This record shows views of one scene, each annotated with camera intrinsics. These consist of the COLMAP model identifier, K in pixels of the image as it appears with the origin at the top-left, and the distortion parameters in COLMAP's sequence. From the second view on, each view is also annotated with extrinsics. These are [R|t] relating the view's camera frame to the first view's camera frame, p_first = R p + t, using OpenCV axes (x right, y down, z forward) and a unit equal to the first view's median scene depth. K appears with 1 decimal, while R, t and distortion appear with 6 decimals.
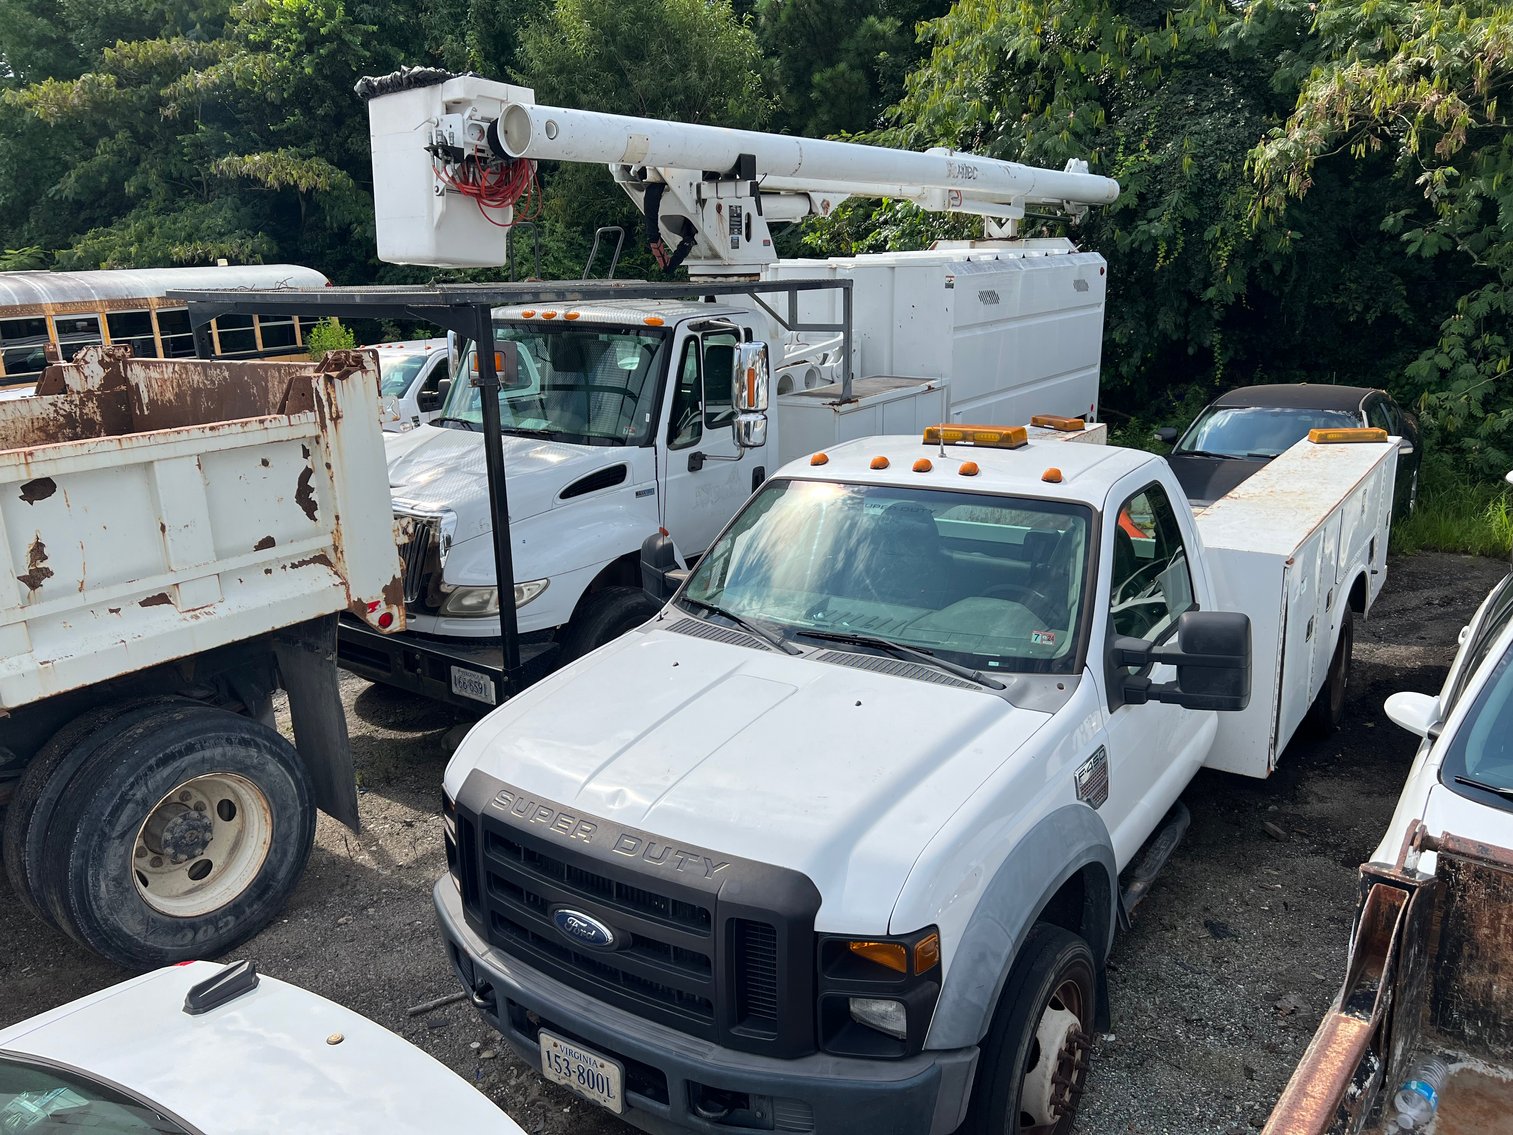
lens RADIAL K [[1122.9, 0, 756.5], [0, 1122.9, 567.5], [0, 0, 1]] dist [0.126524, -0.001425]
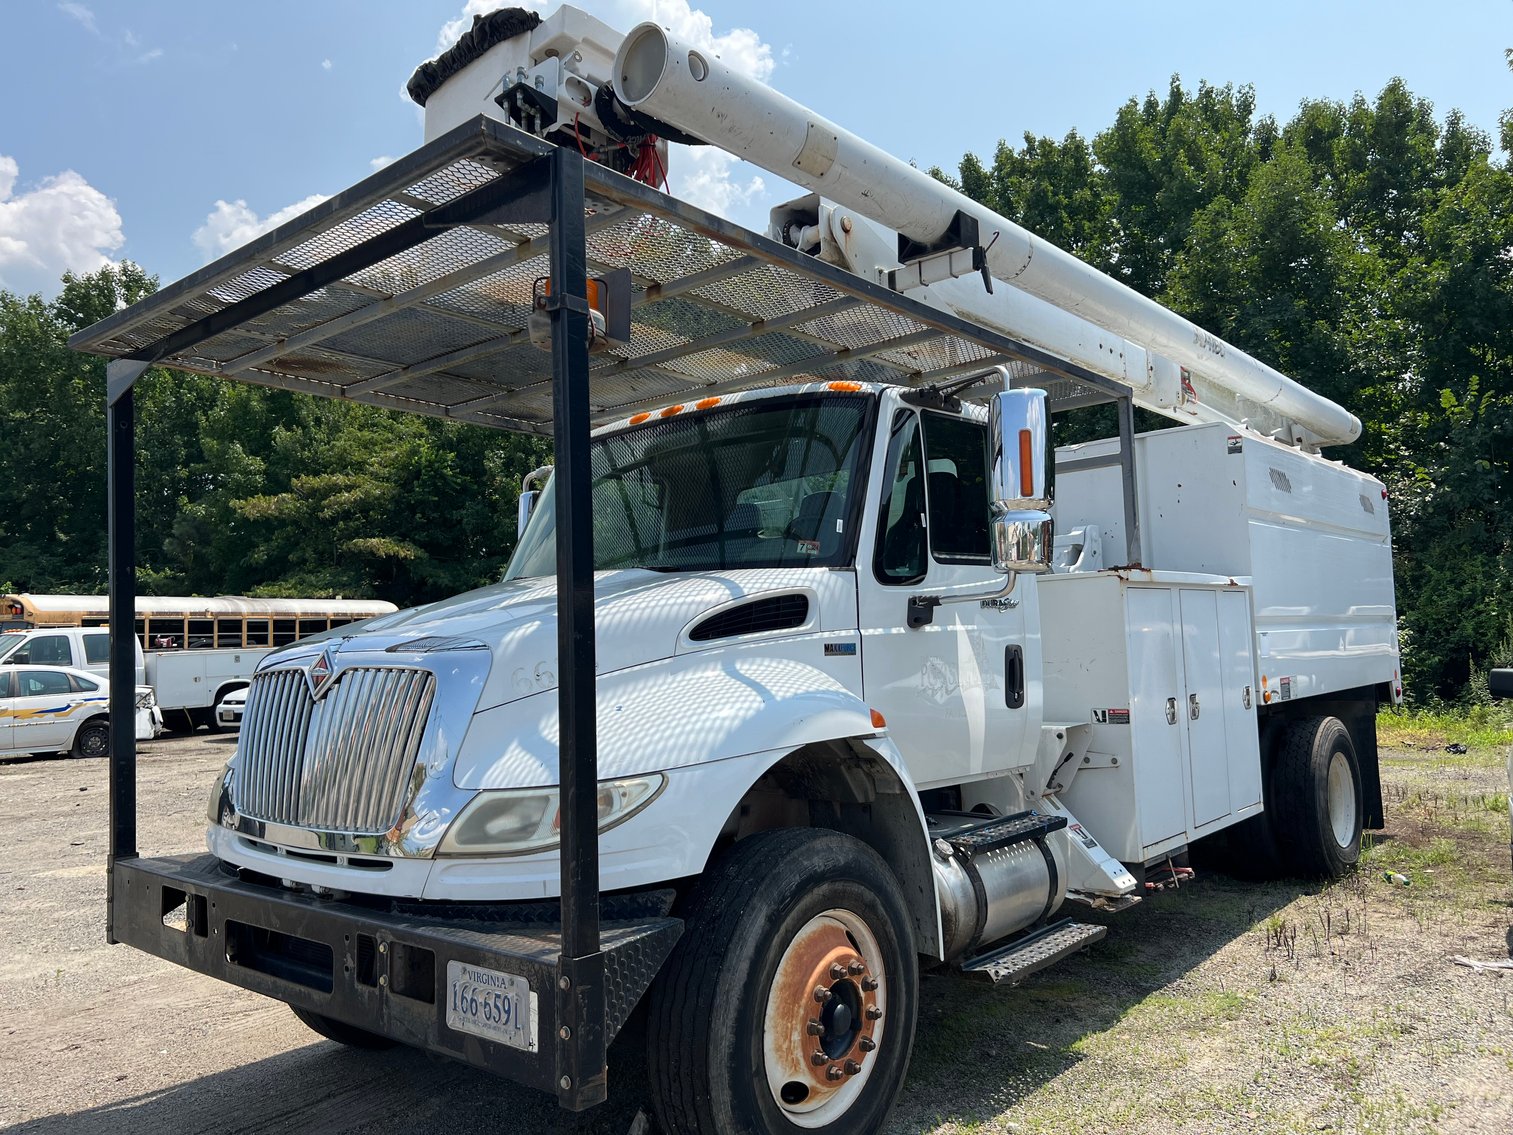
lens RADIAL K [[1122.9, 0, 756.5], [0, 1122.9, 567.5], [0, 0, 1]] dist [0.126524, -0.001425]
pose [[0.996124, -0.028492, -0.083220, -0.098928], [-0.002120, 0.938035, -0.346534, 0.092988], [0.087936, 0.345367, 0.934339, 0.500166]]
